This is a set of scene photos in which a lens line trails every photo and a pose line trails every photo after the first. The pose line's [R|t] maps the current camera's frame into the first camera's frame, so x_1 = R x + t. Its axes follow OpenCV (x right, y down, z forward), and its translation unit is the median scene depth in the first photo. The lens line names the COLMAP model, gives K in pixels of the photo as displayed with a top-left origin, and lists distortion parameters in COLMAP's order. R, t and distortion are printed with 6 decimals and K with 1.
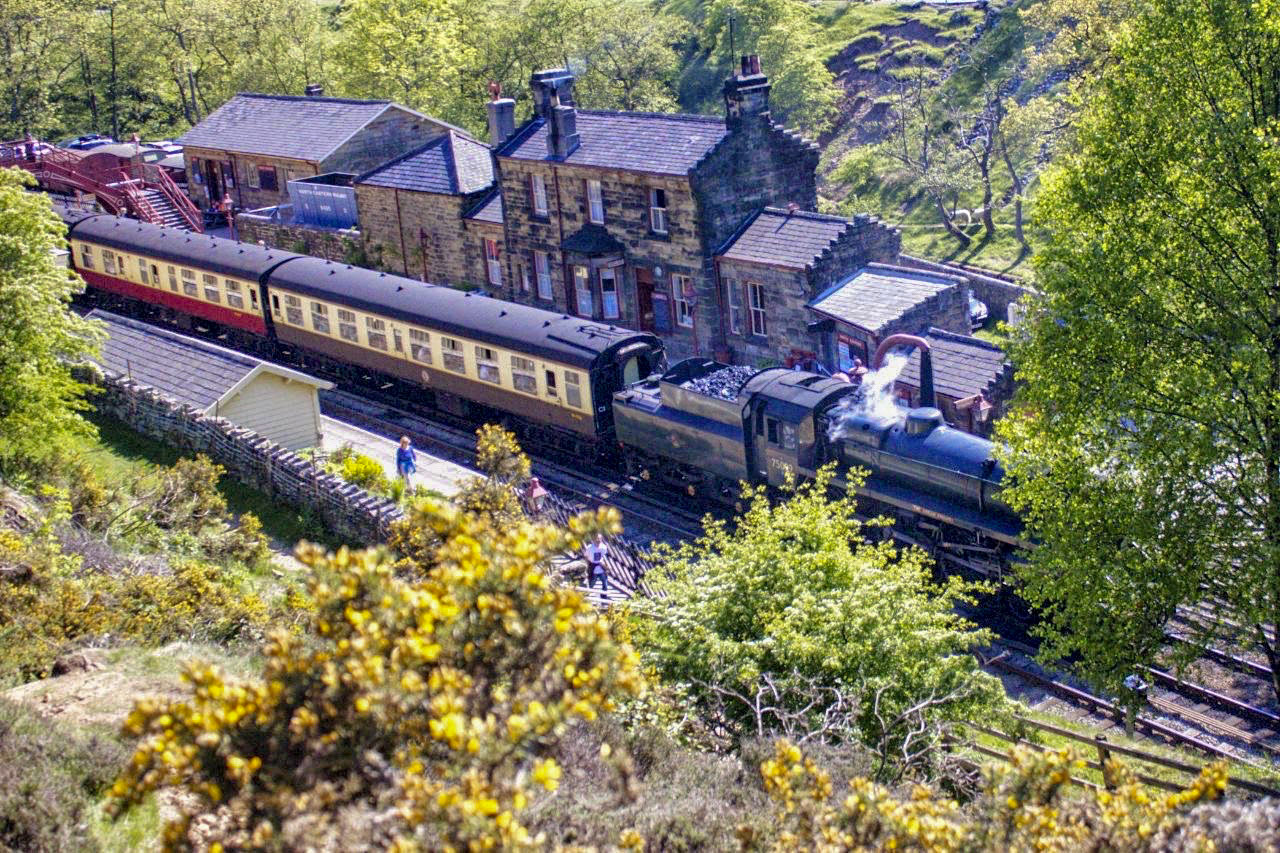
lens RADIAL K [[2027.9, 0, 798.7], [0, 2027.9, 259.1], [0, 0, 1]] dist [-0.076591, 0.172036]
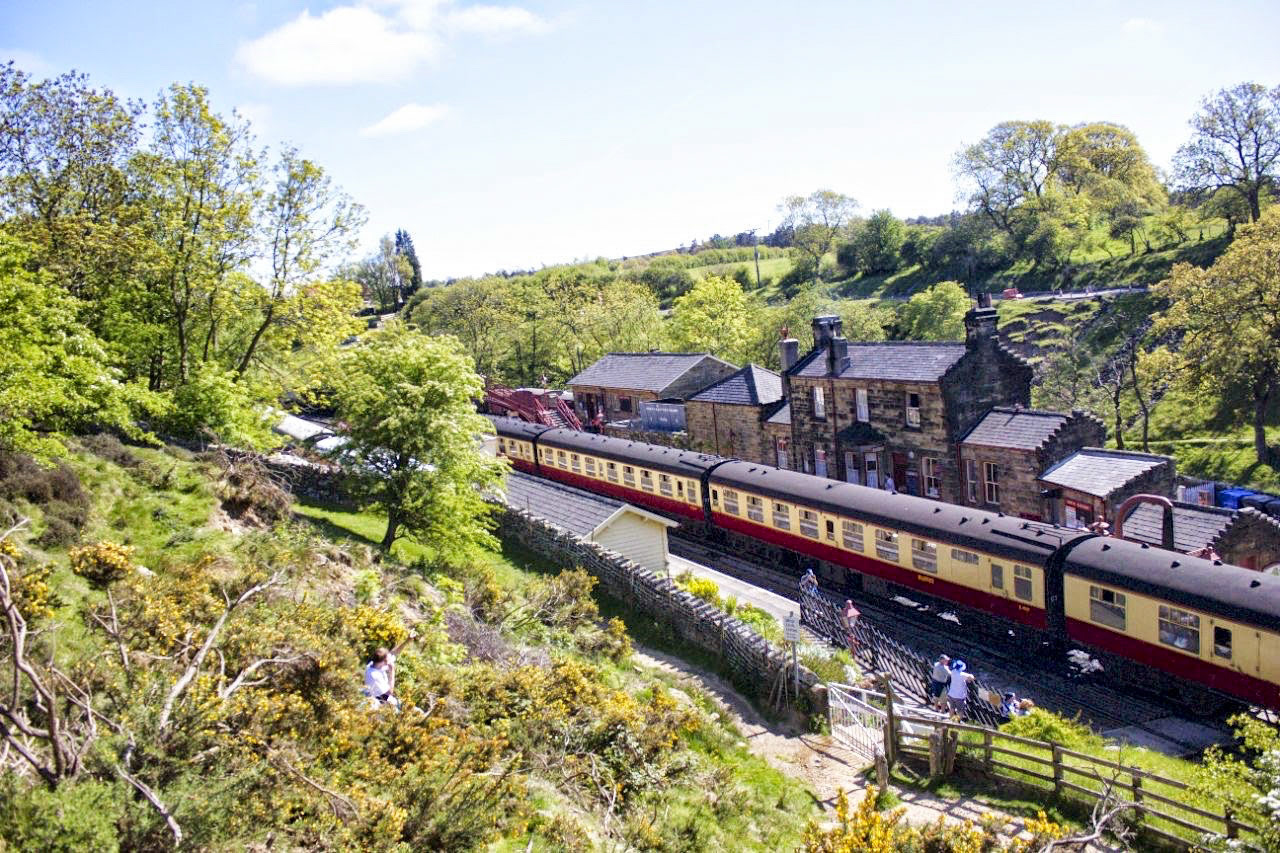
lens RADIAL K [[1103.8, 0, 635.4], [0, 1103.8, 411.9], [0, 0, 1]] dist [-0.155948, 0.156976]
pose [[0.969680, 0.011105, -0.244126, -0.075252], [-0.030043, 0.996807, -0.073987, 0.039235], [0.242525, 0.079078, 0.966917, 0.268359]]
